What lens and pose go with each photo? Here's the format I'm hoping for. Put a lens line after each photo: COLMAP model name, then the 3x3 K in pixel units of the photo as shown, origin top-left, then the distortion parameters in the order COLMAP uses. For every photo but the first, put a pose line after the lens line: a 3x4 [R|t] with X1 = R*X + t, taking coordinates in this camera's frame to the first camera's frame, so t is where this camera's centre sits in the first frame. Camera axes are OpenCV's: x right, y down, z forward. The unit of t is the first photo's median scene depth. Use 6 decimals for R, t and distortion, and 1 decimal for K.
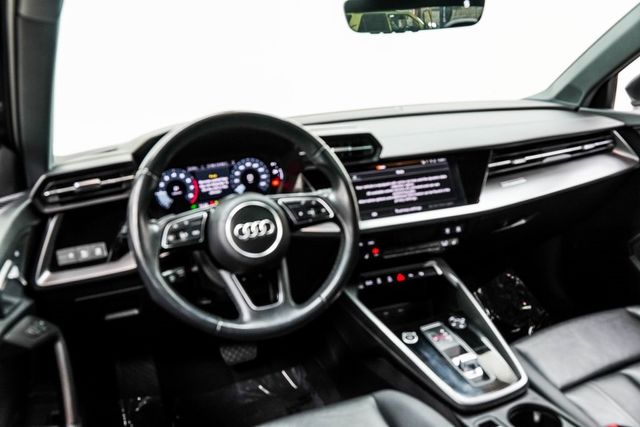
lens RADIAL K [[539.6, 0, 323.1], [0, 539.6, 219.5], [0, 0, 1]] dist [-0.066157, 0.027112]
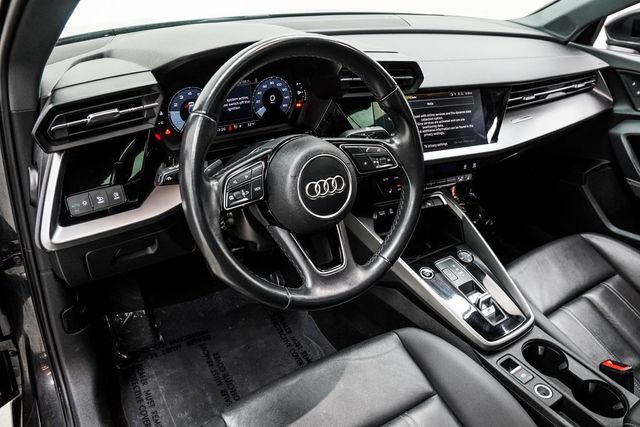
lens RADIAL K [[481.6, 0, 322.8], [0, 481.6, 219.2], [0, 0, 1]] dist [-0.116723, 0.064279]
pose [[0.975270, 0.017639, 0.220312, -0.231948], [-0.076209, 0.962516, 0.260297, -0.100847], [-0.207462, -0.270650, 0.940057, 0.209243]]
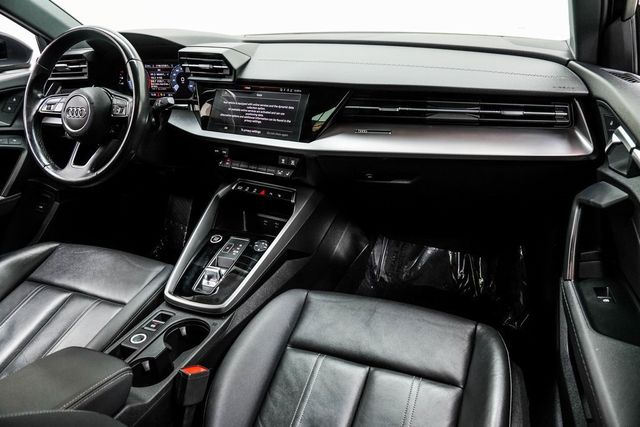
lens RADIAL K [[481.6, 0, 324.2], [0, 481.6, 214.9], [0, 0, 1]] dist [-0.116723, 0.064279]
pose [[0.711622, 0.334090, -0.618044, 0.937668], [-0.207406, 0.940392, 0.269529, -0.153609], [0.671251, -0.063617, 0.738495, 0.392938]]
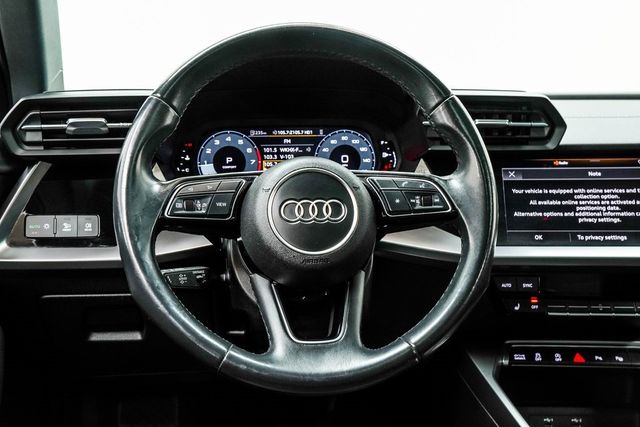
lens RADIAL K [[762.8, 0, 321.3], [0, 762.8, 221.9], [0, 0, 1]] dist [0.095658, 0.000000]
pose [[0.960410, 0.114895, -0.253795, 0.079880], [-0.140787, 0.986274, -0.086274, 0.081035], [0.240399, 0.118589, 0.963403, 0.132713]]
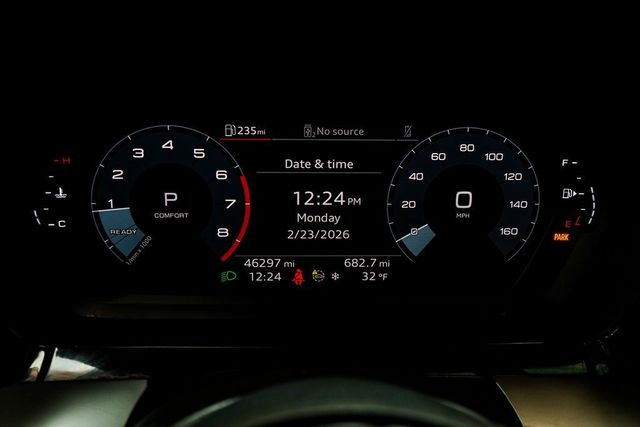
lens RADIAL K [[704.6, 0, 316.1], [0, 704.6, 210.4], [0, 0, 1]] dist [-0.002230, 0.000000]
pose [[0.931161, 0.195215, -0.307944, -0.101072], [-0.180681, 0.980653, 0.075323, -0.089121], [0.316690, -0.014499, 0.948418, 0.691290]]
